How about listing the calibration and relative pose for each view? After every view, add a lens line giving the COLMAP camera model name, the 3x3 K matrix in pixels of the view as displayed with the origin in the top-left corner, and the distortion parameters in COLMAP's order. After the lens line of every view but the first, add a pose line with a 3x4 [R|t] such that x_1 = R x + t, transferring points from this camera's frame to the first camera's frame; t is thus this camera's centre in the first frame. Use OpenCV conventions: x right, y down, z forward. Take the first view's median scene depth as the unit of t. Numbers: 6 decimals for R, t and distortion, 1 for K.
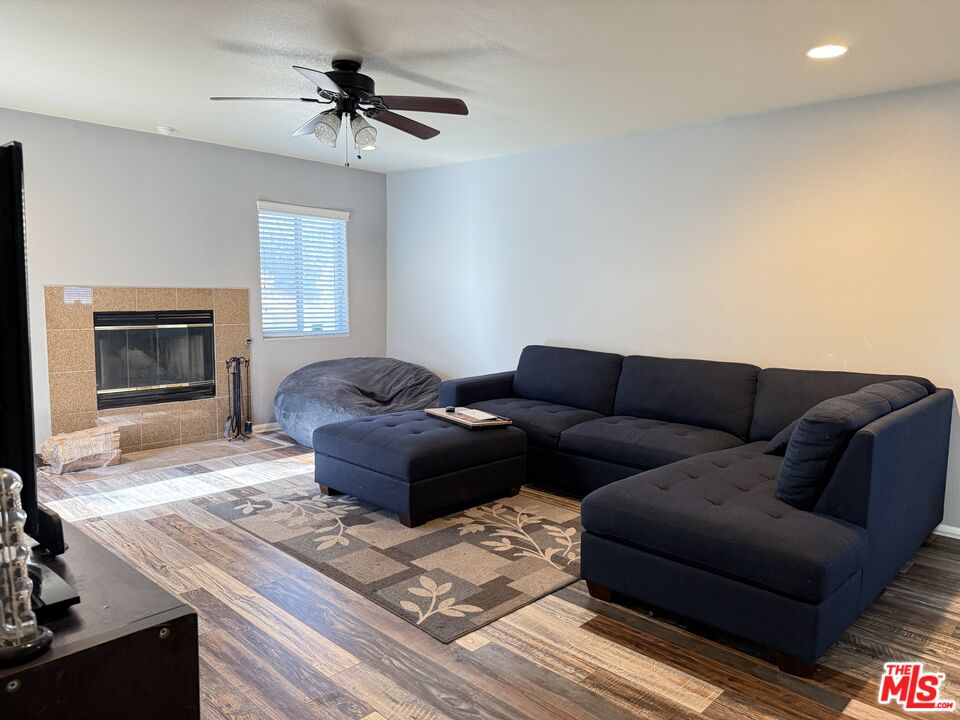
lens RADIAL K [[682.0, 0, 489.4], [0, 682.0, 359.5], [0, 0, 1]] dist [0.059291, -0.087881]
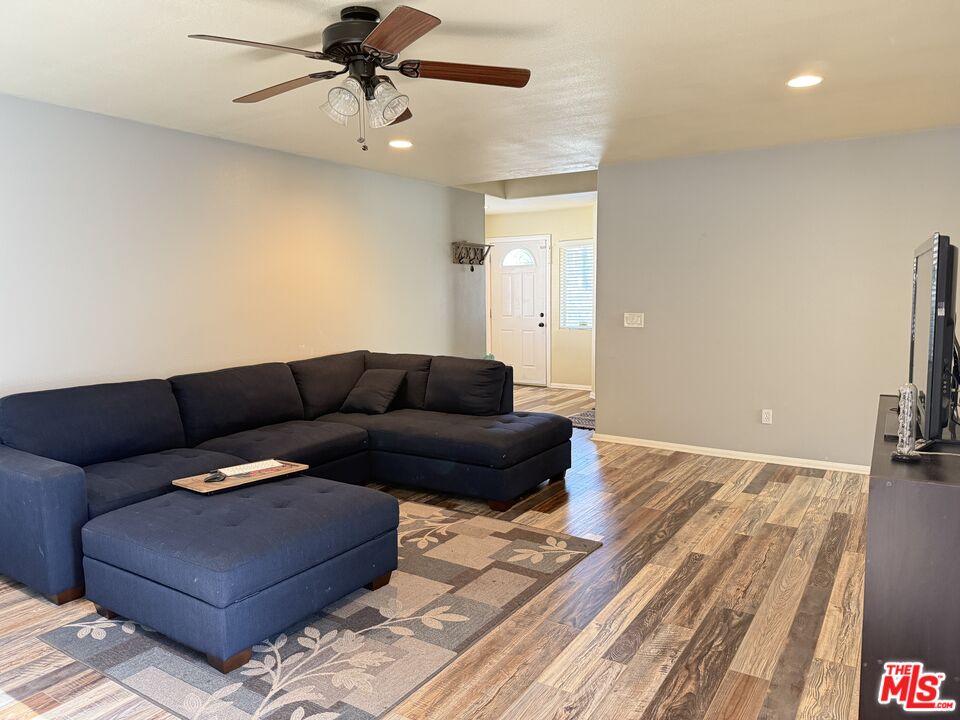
lens RADIAL K [[682.0, 0, 486.3], [0, 682.0, 356.8], [0, 0, 1]] dist [0.059291, -0.087881]
pose [[-0.189775, -0.116669, 0.974871, -0.825019], [0.121377, 0.982511, 0.141211, -0.121104], [-0.974296, 0.145126, -0.172295, 0.862456]]
